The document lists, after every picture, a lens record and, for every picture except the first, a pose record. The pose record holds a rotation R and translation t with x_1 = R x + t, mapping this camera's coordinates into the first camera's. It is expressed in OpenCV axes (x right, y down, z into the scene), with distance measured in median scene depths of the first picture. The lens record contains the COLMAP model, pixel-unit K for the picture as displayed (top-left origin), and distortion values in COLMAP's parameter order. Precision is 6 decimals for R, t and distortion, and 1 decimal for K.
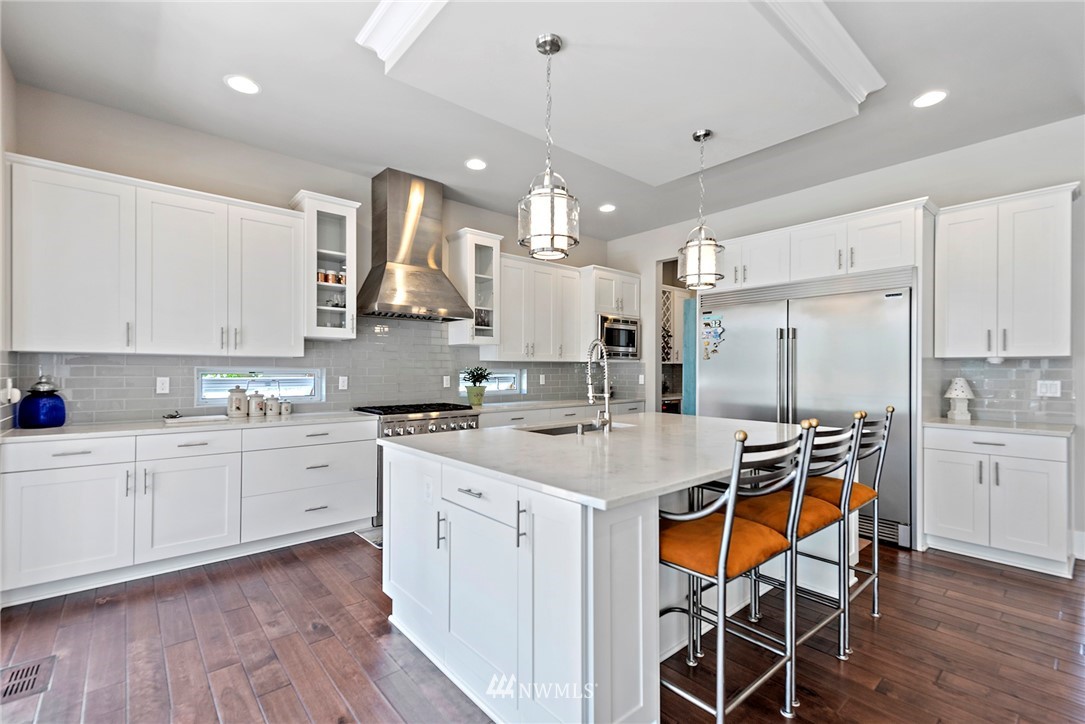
lens RADIAL K [[468.4, 0, 540.9], [0, 468.4, 362.5], [0, 0, 1]] dist [0.000714, -0.000156]
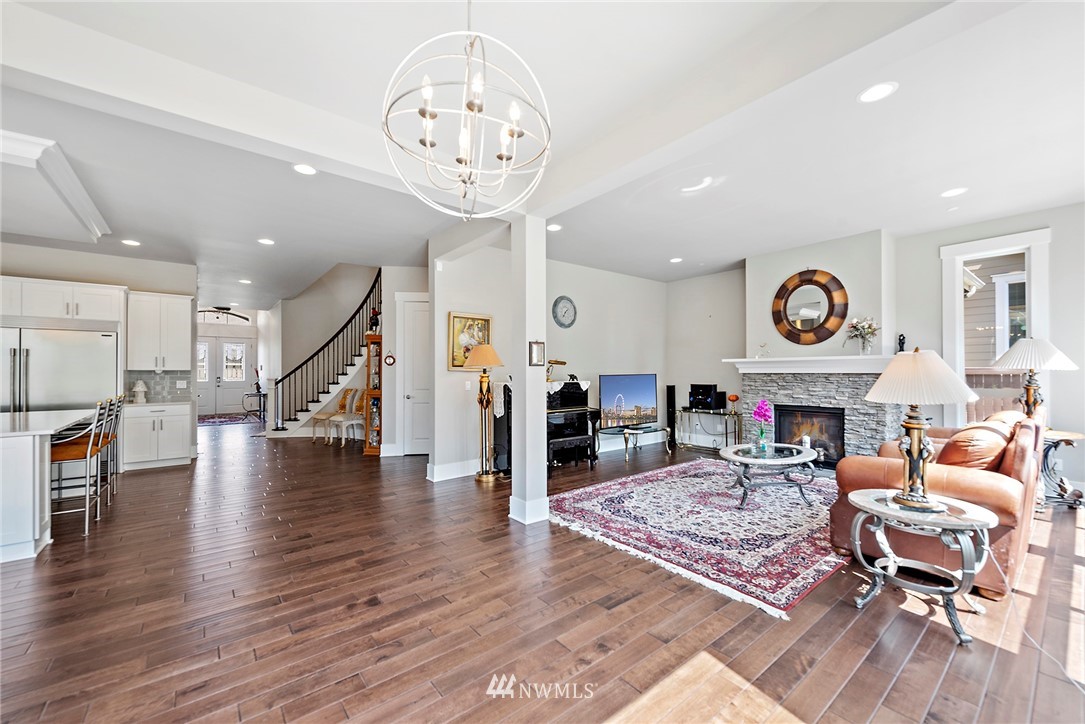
lens RADIAL K [[433.7, 0, 546.0], [0, 433.7, 367.1], [0, 0, 1]] dist [0.015675, 0.000188]
pose [[0.016230, 0.007640, 0.999839, -0.913882], [-0.005219, 0.999958, -0.007557, -0.017947], [-0.999855, -0.005096, 0.016269, -0.715097]]
